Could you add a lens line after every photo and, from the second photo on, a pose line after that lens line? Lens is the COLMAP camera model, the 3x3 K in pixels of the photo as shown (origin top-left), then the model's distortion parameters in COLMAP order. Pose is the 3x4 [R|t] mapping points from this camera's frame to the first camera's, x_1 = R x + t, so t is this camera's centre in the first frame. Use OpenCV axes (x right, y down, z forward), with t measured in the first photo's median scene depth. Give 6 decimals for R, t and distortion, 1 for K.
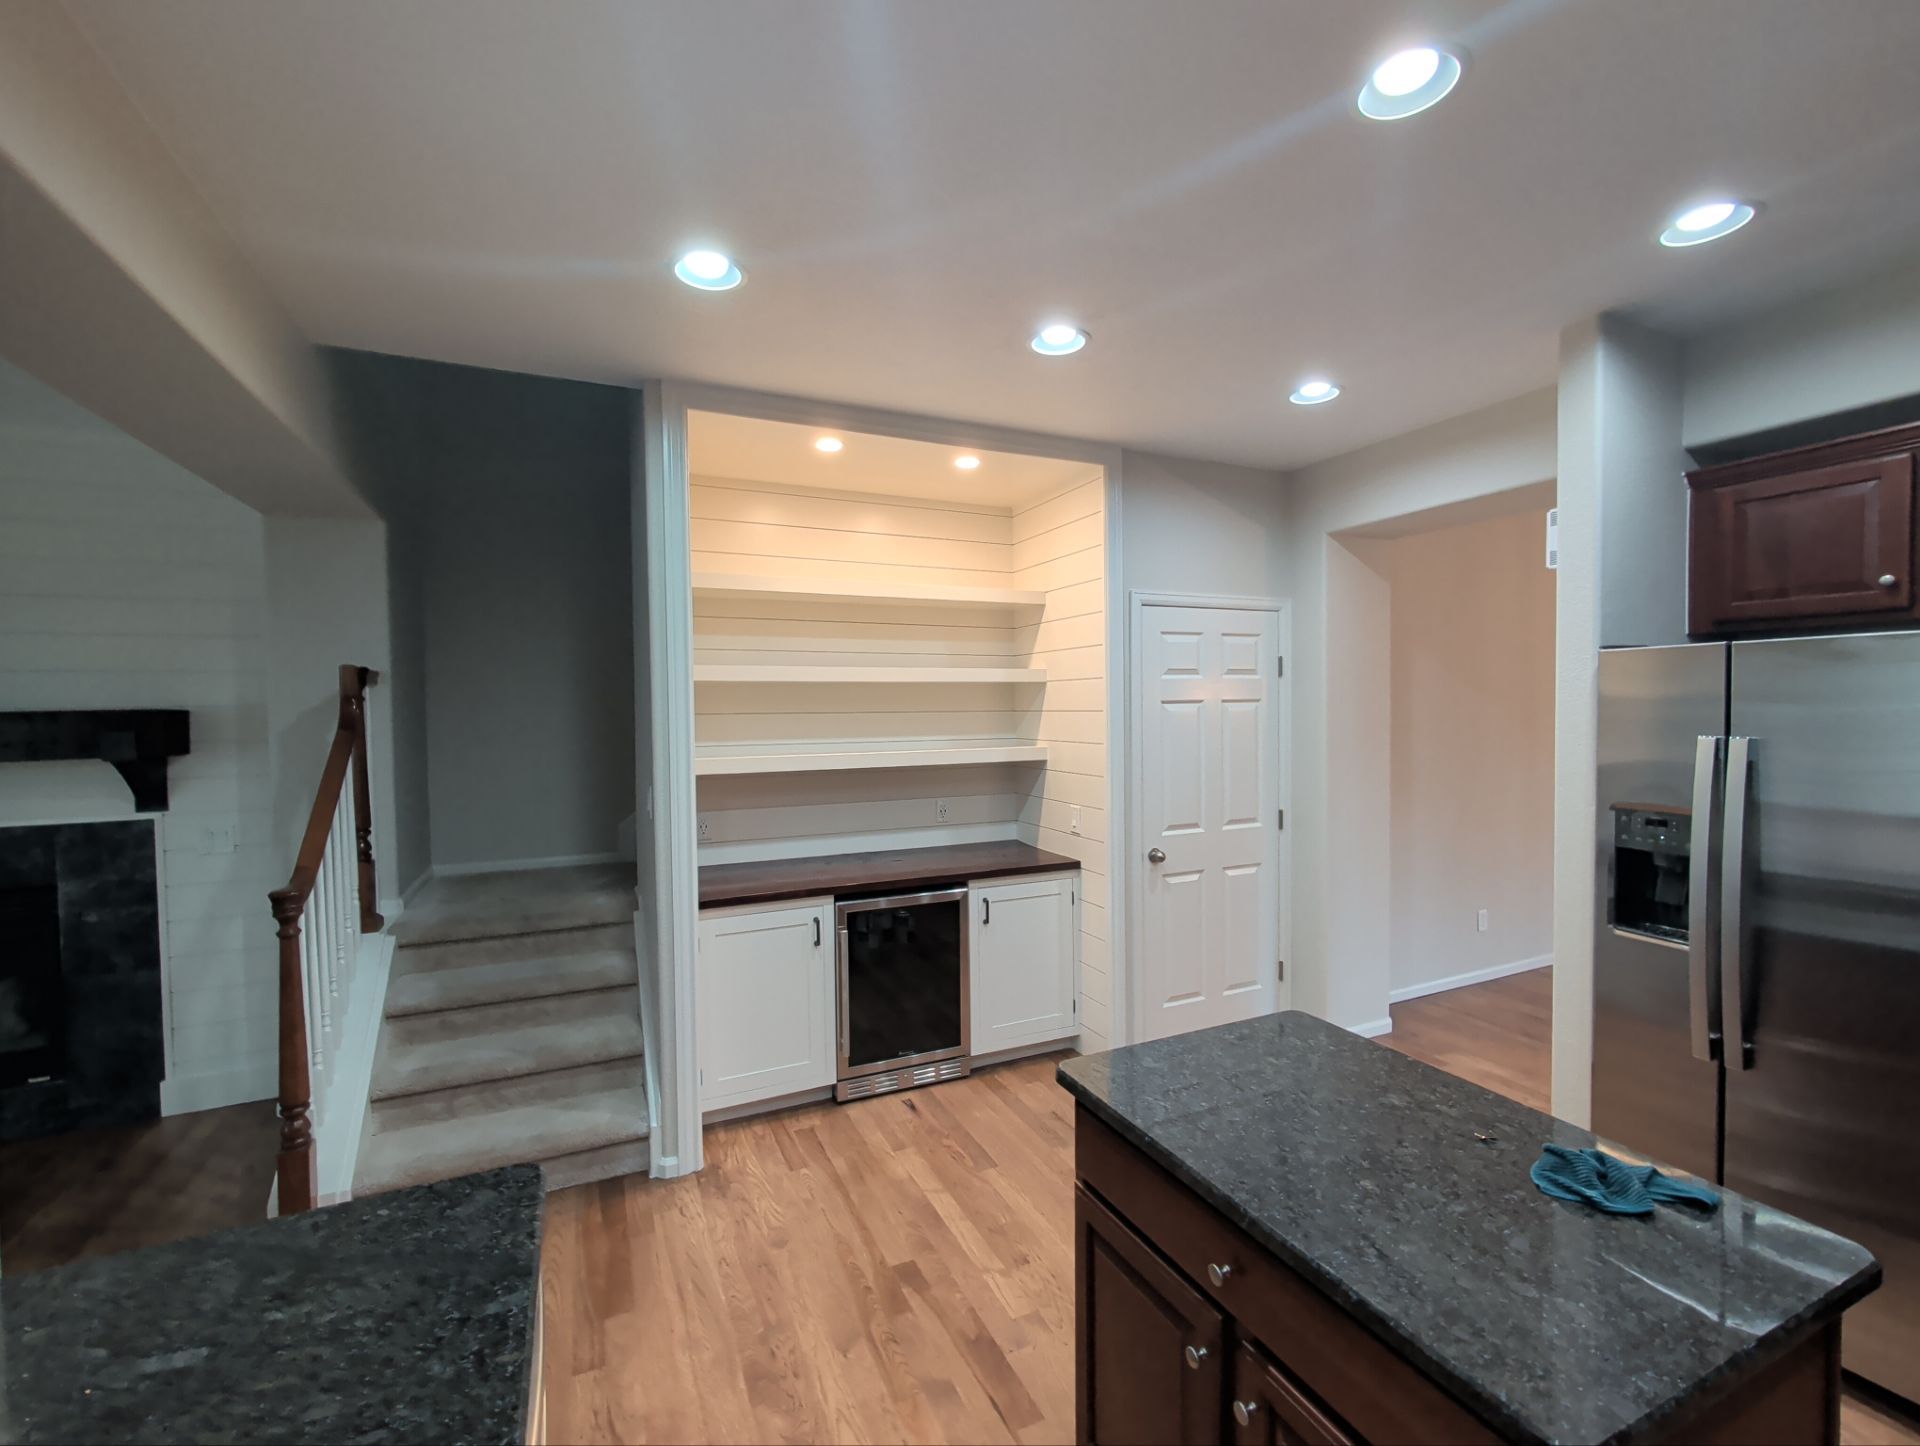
lens RADIAL K [[814.0, 0, 960.0], [0, 814.0, 723.0], [0, 0, 1]] dist [-0.004177, 0.000113]
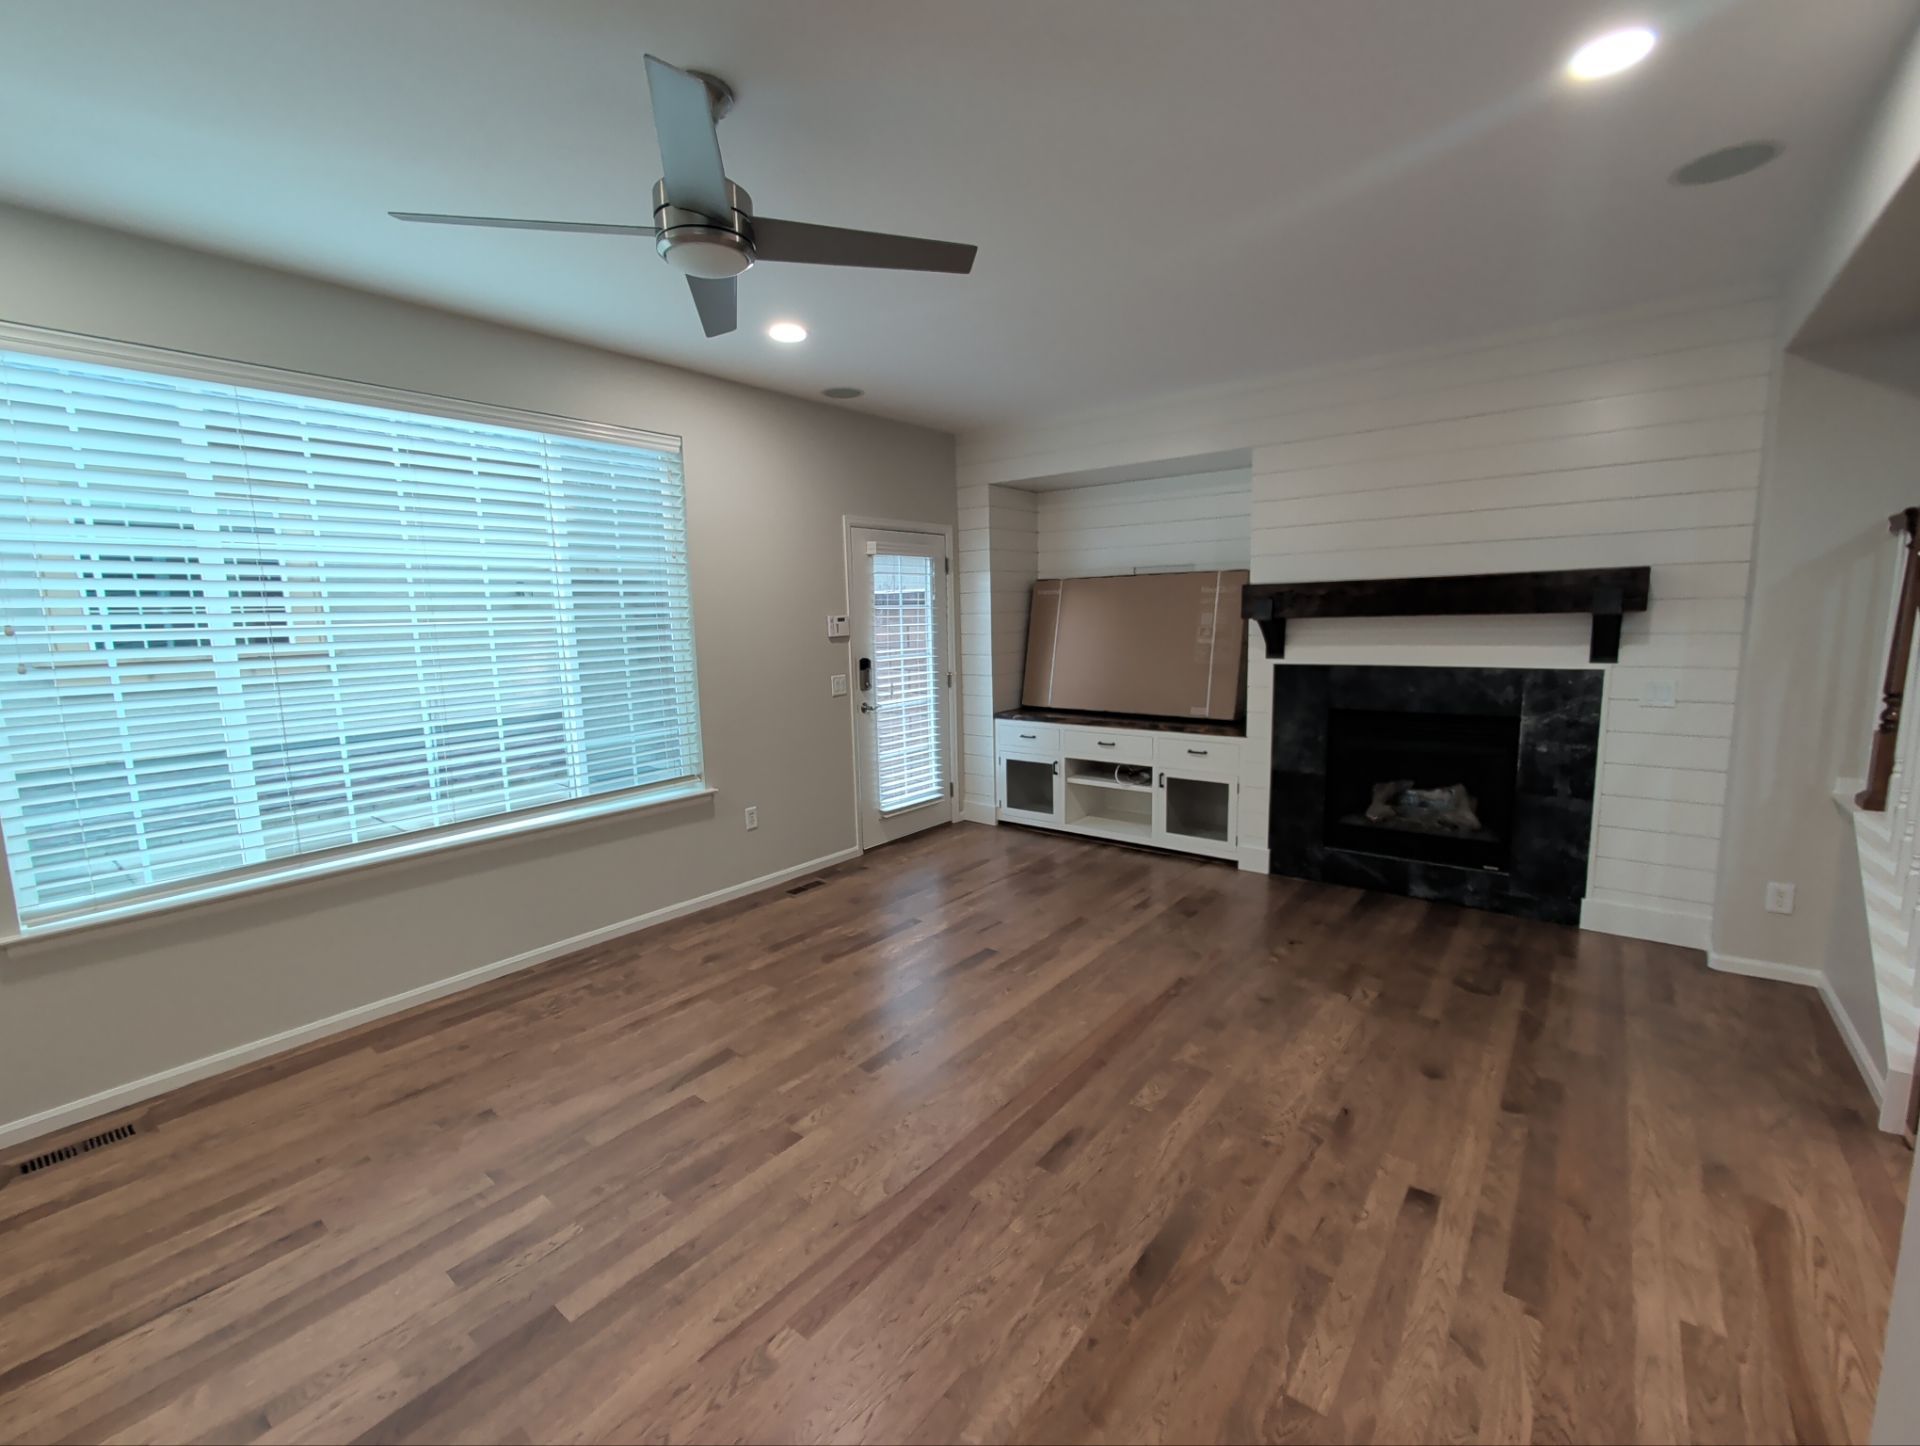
lens RADIAL K [[814.0, 0, 960.0], [0, 814.0, 723.0], [0, 0, 1]] dist [-0.004177, 0.000113]
pose [[0.443474, 0.122972, -0.887811, -0.392789], [-0.003876, 0.990797, 0.135301, 0.044049], [0.896279, -0.056562, 0.439870, -0.302753]]
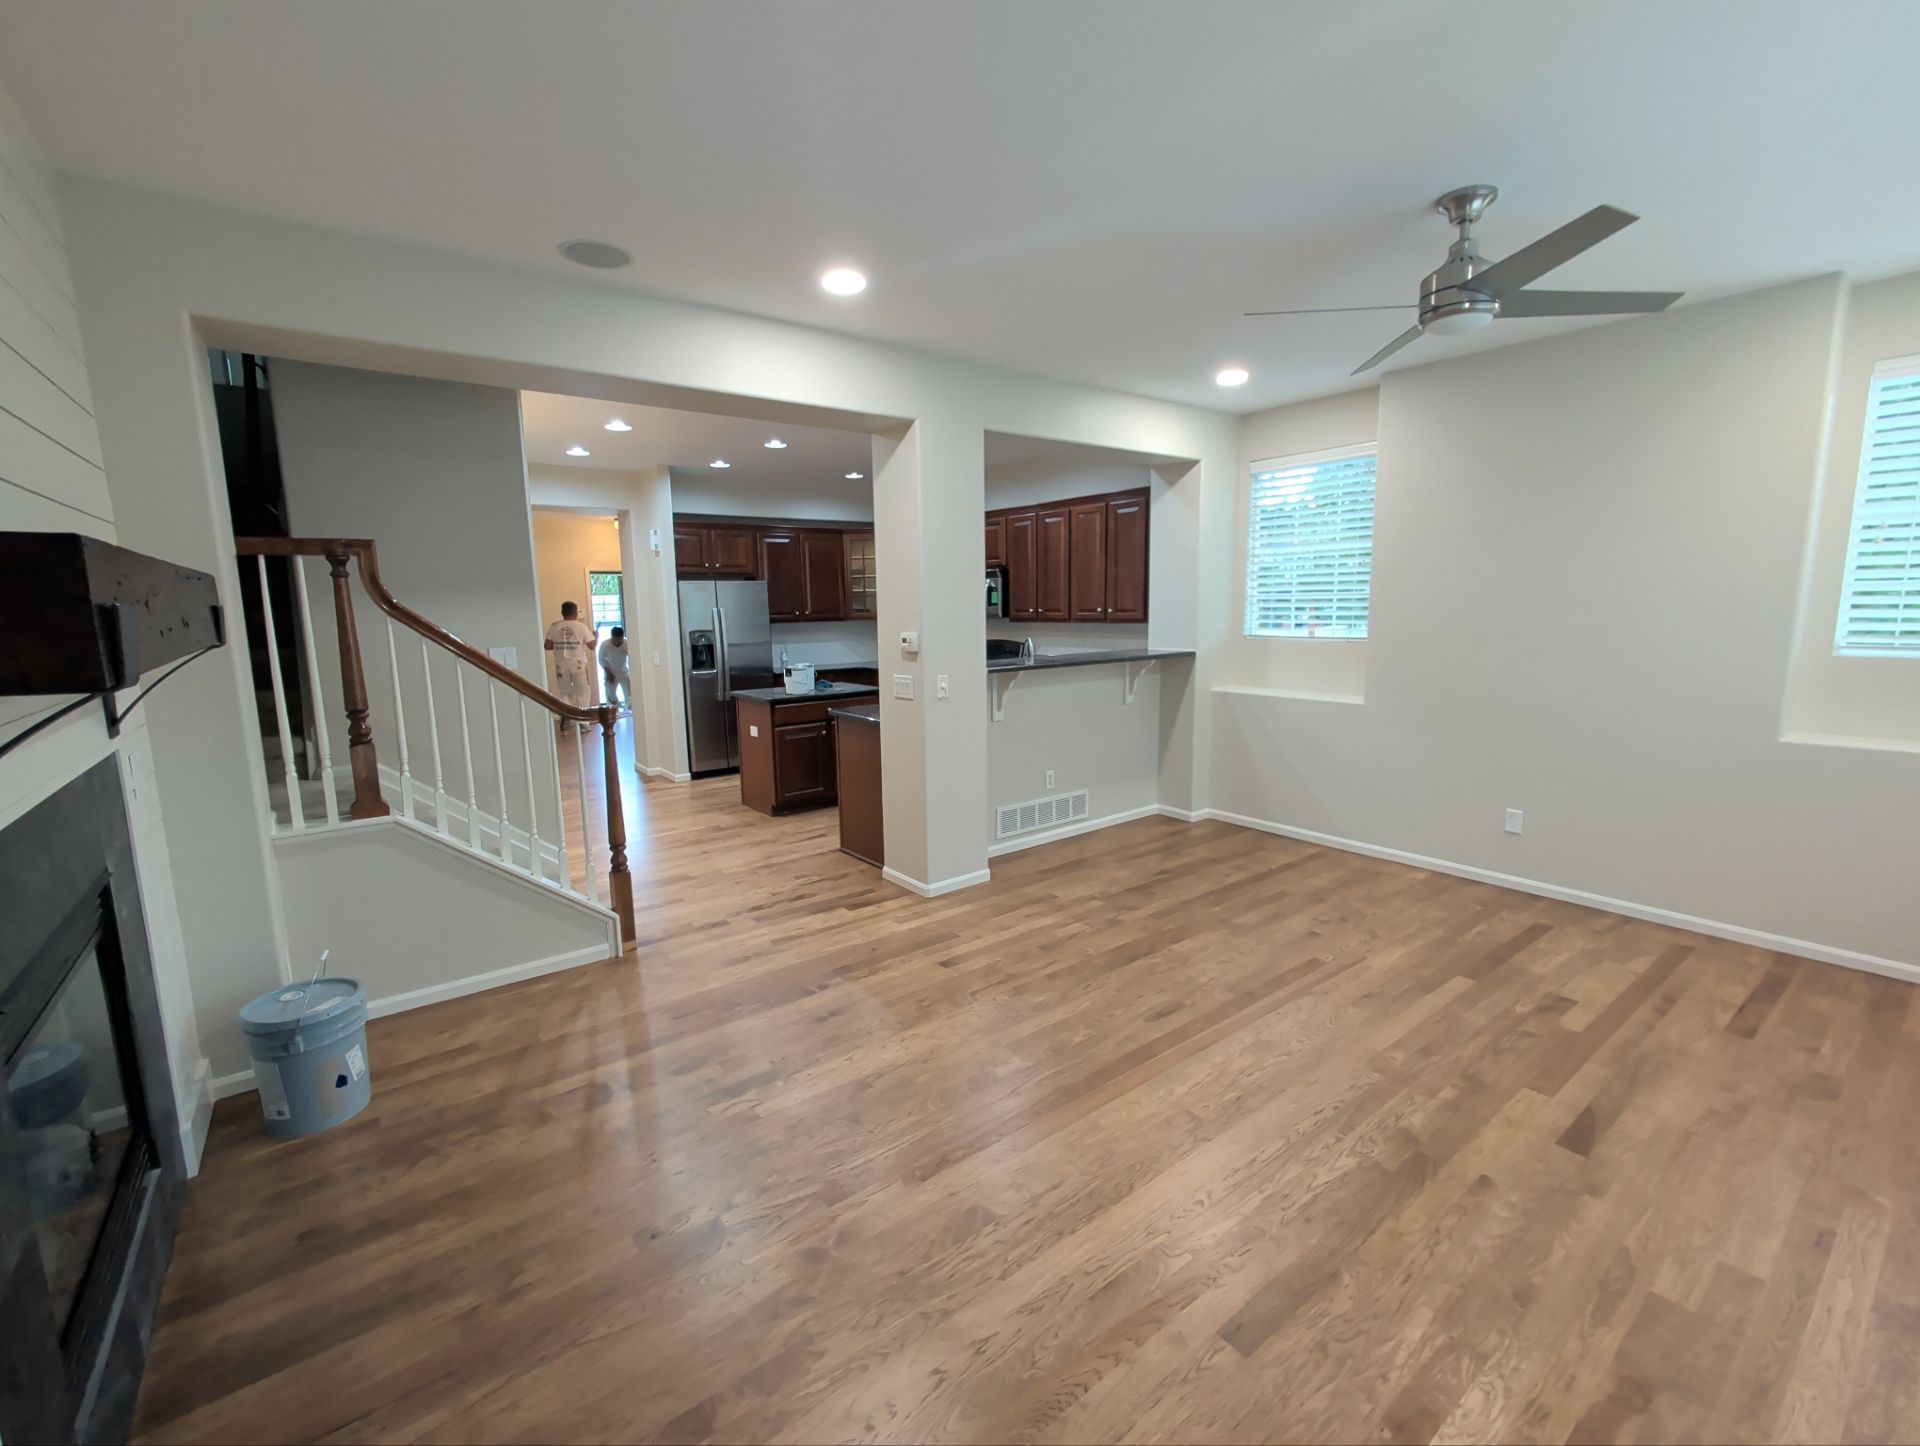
lens RADIAL K [[814.0, 0, 960.0], [0, 814.0, 723.0], [0, 0, 1]] dist [-0.004177, 0.000113]
pose [[-0.212946, -0.127351, 0.968729, -1.746542], [0.044500, 0.989176, 0.139821, 0.040210], [-0.976050, 0.072882, -0.204974, 0.463289]]
